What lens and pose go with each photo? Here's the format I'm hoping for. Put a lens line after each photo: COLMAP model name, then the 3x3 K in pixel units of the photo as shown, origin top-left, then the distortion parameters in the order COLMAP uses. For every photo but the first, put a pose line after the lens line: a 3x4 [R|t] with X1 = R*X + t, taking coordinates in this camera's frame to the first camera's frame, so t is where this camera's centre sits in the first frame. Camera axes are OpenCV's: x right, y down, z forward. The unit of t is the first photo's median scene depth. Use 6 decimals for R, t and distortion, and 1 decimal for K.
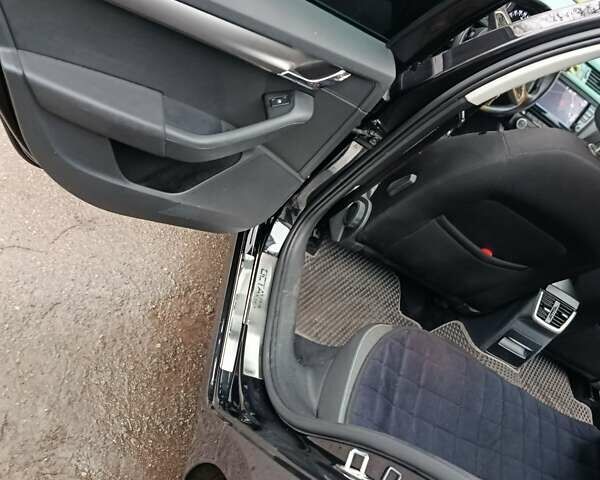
lens RADIAL K [[640.1, 0, 300.0], [0, 640.1, 240.0], [0, 0, 1]] dist [0.144349, -0.316089]
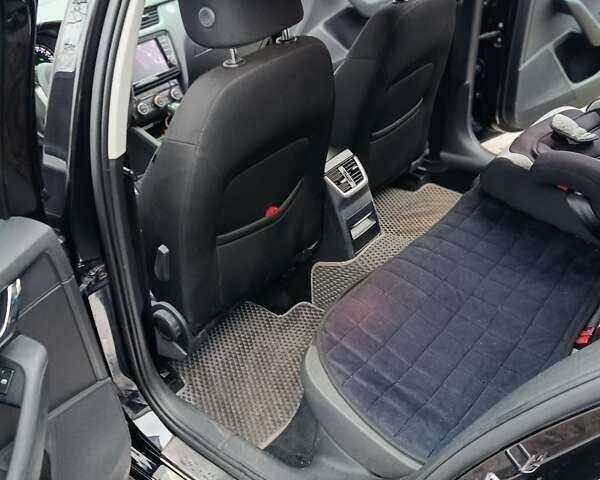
lens RADIAL K [[640.1, 0, 300.0], [0, 640.1, 240.0], [0, 0, 1]] dist [0.144349, -0.316089]
pose [[0.384548, -0.886977, 0.255725, 0.037338], [0.885023, 0.433003, 0.171004, -0.084272], [-0.262406, 0.160564, 0.951505, 0.137889]]
